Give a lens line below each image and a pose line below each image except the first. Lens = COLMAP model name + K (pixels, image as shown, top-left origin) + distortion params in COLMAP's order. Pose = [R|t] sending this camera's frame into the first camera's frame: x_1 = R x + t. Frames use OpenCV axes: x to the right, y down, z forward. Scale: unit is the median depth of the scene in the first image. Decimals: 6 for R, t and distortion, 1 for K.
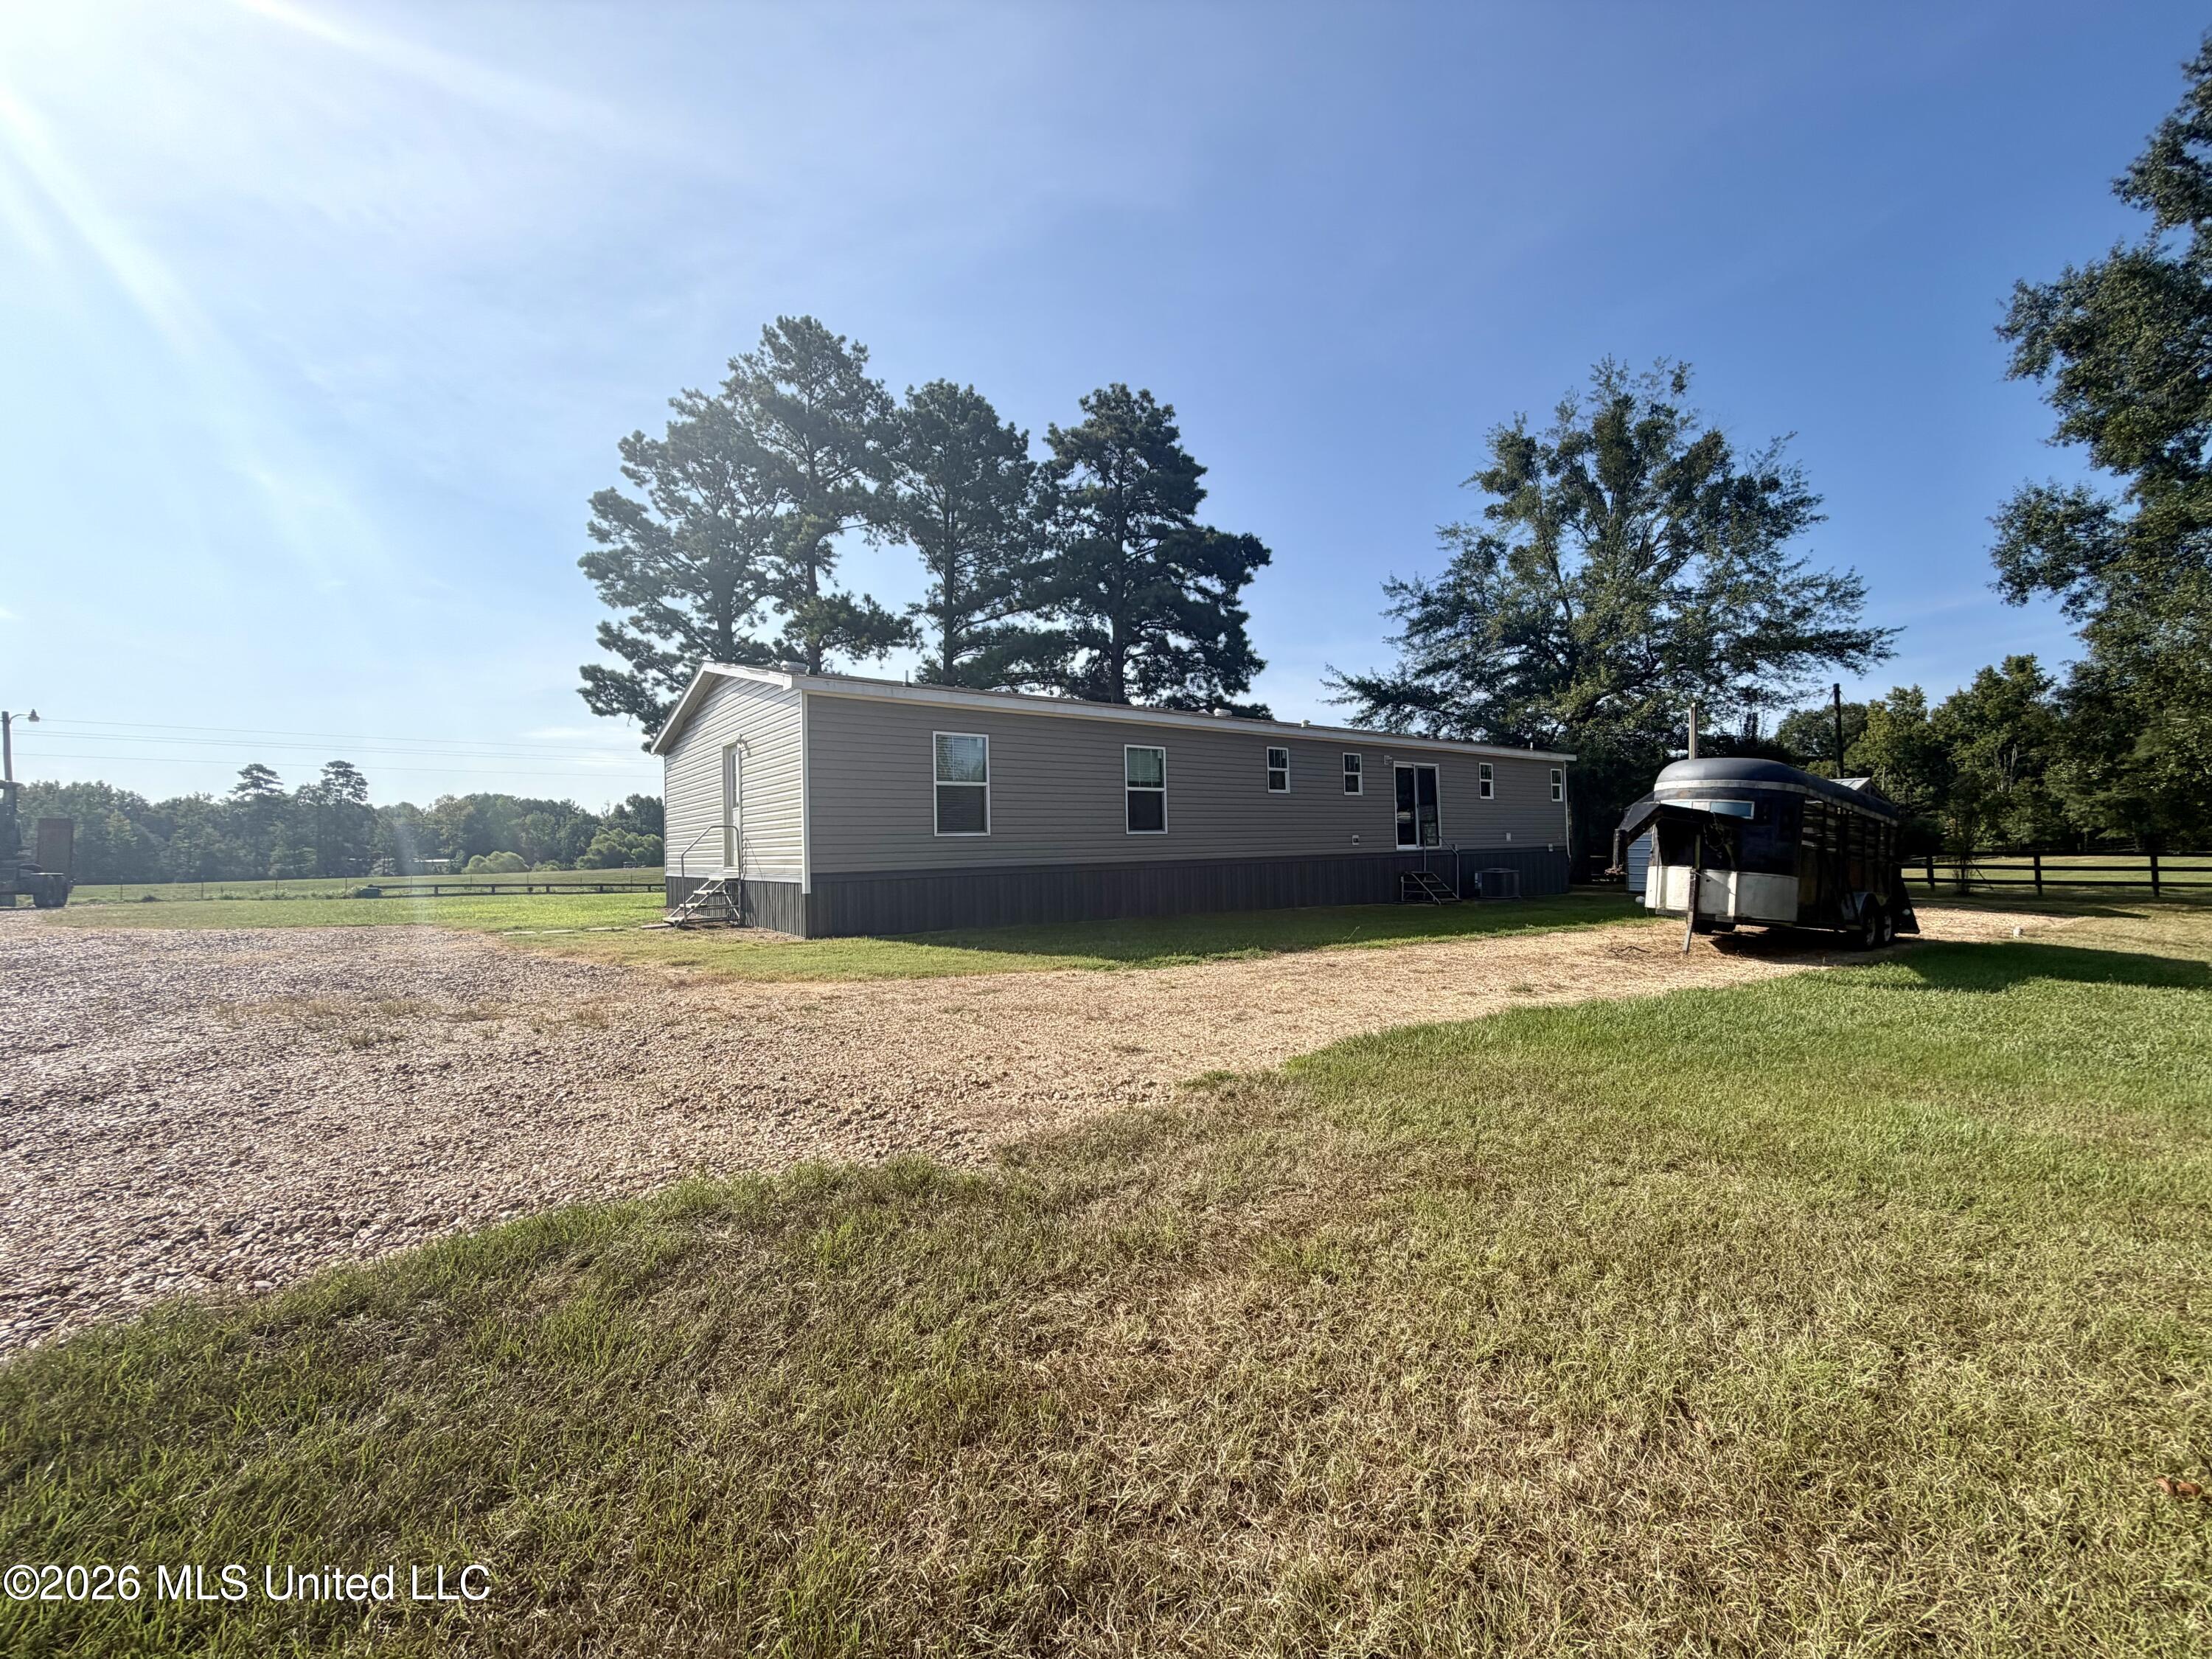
lens RADIAL K [[876.8, 0, 1094.5], [0, 876.8, 832.0], [0, 0, 1]] dist [-0.011049, -0.000124]
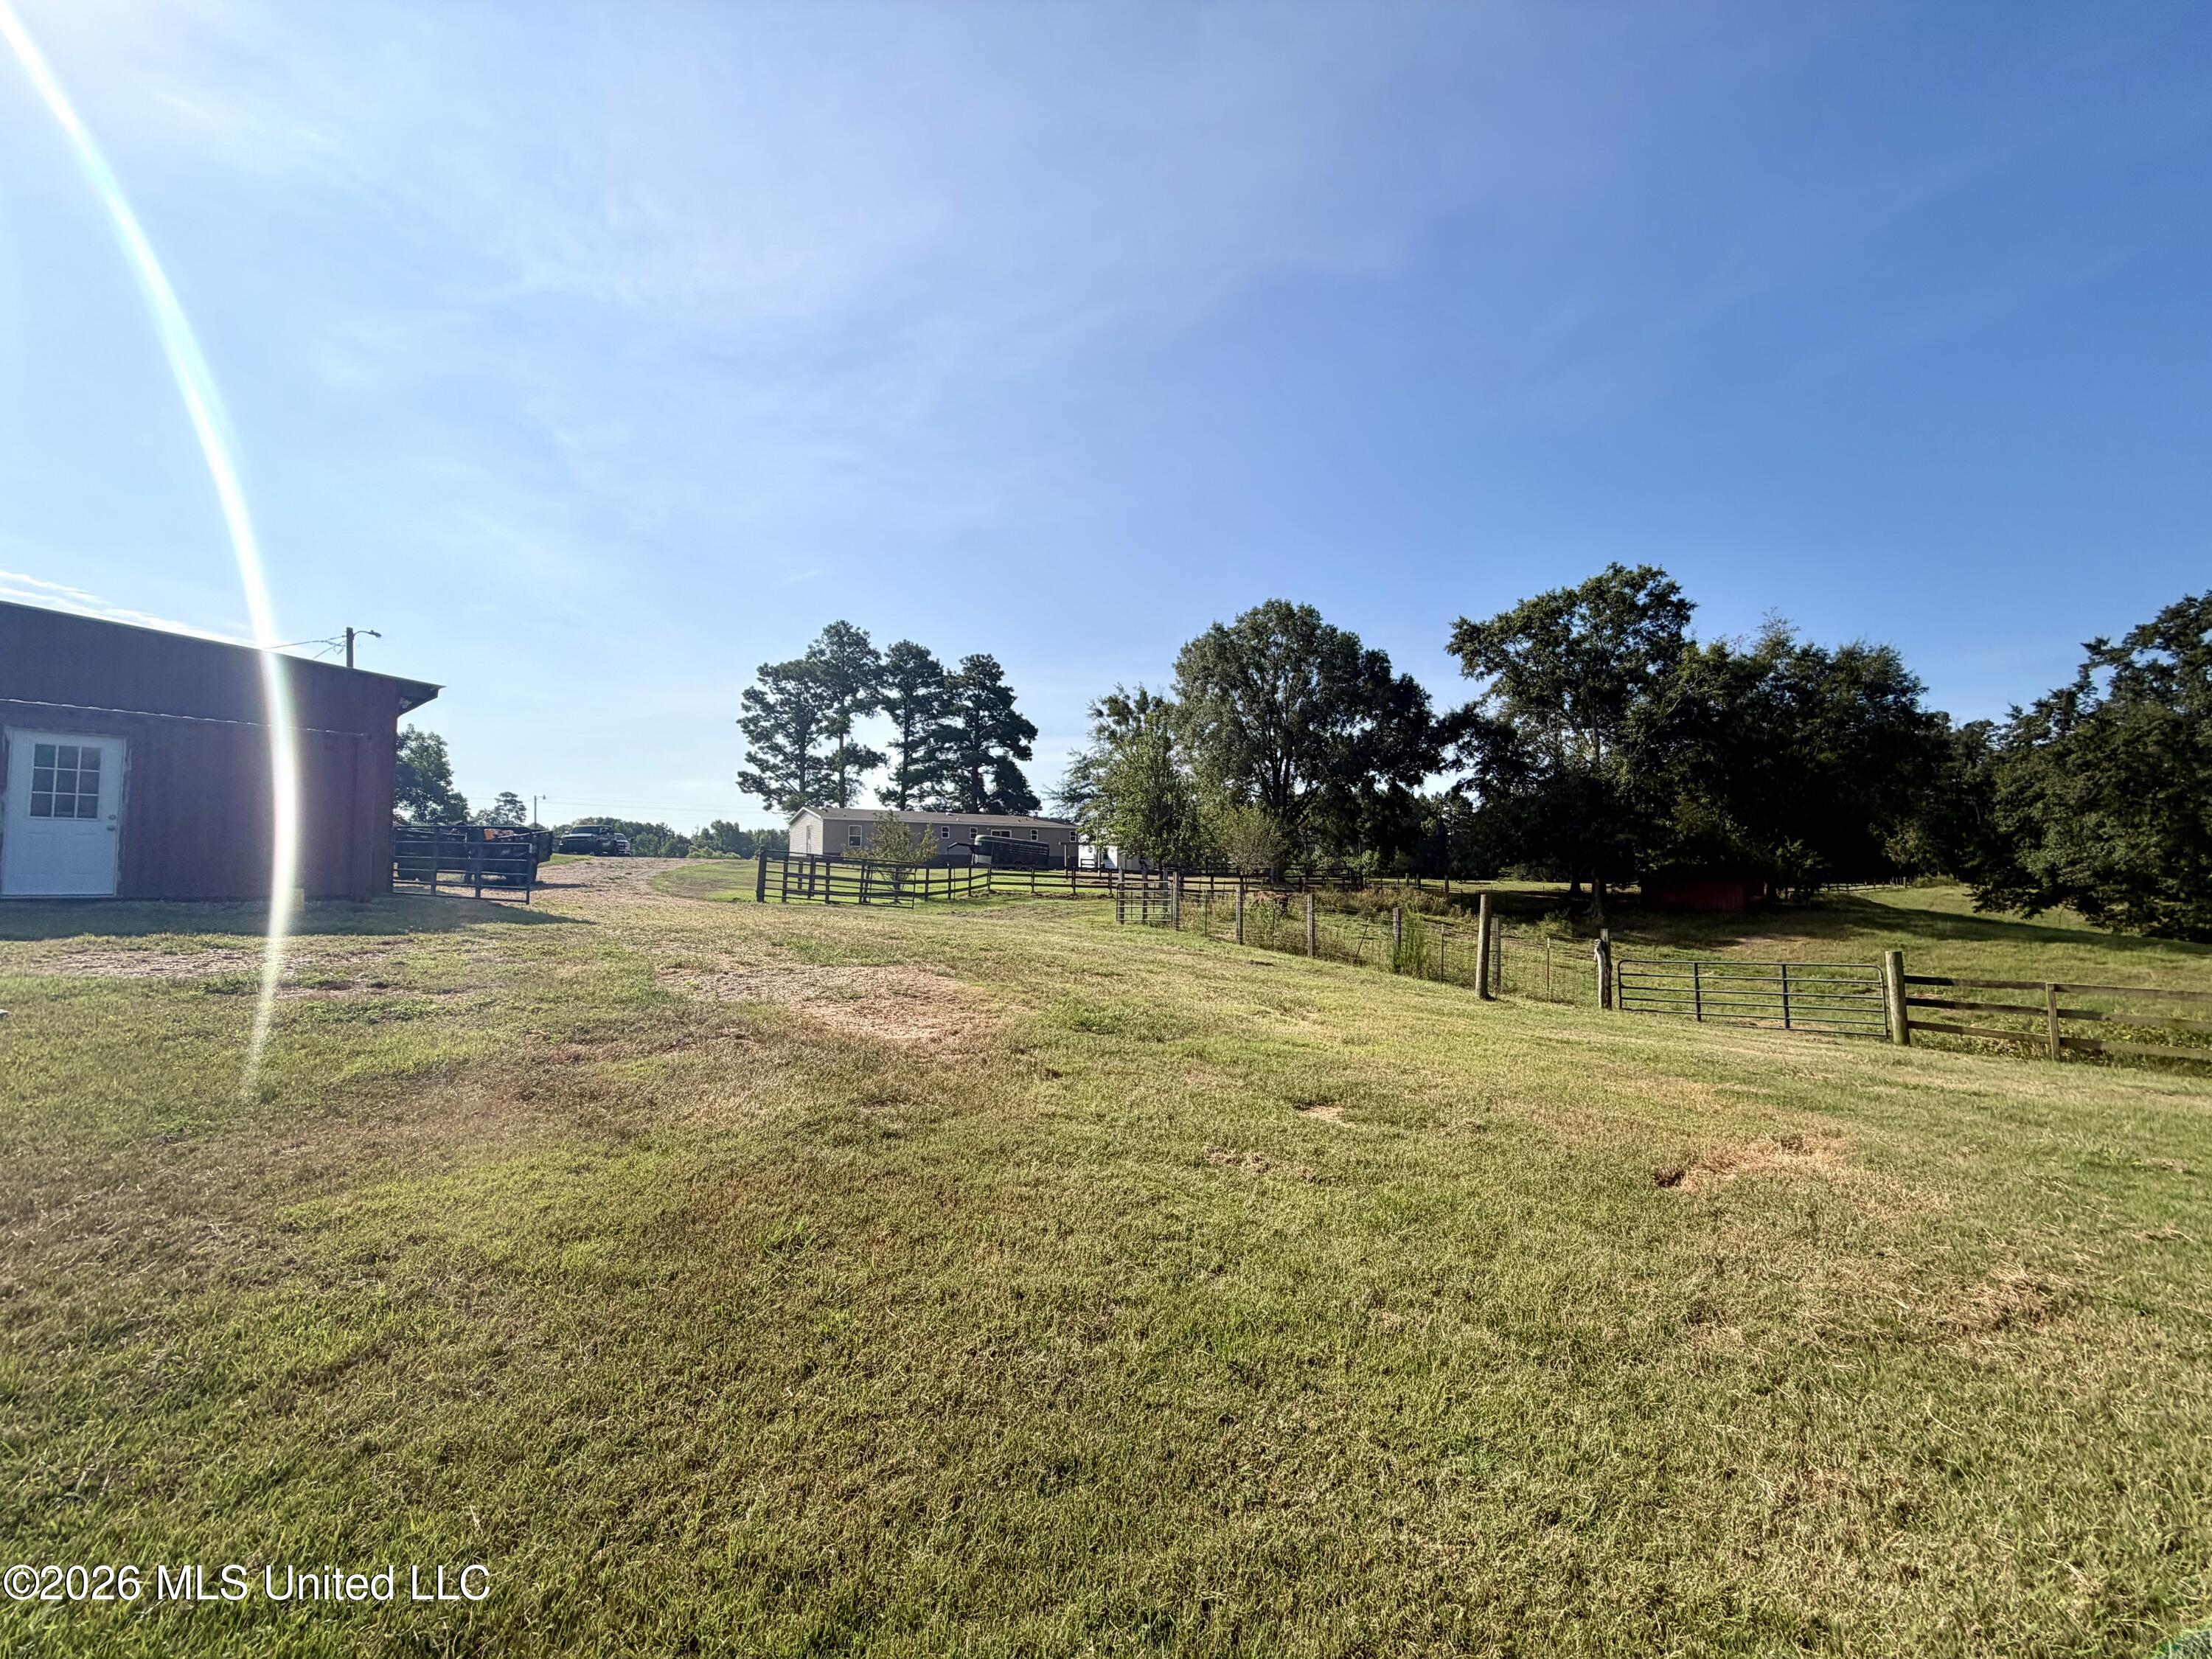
lens RADIAL K [[876.8, 0, 1117.4], [0, 876.8, 833.7], [0, 0, 1]] dist [-0.011049, -0.000124]
pose [[0.999067, 0.020951, -0.037761, 0.456179], [-0.022187, 0.999222, -0.032611, 0.020040], [0.037048, 0.033419, 0.998755, -1.161068]]
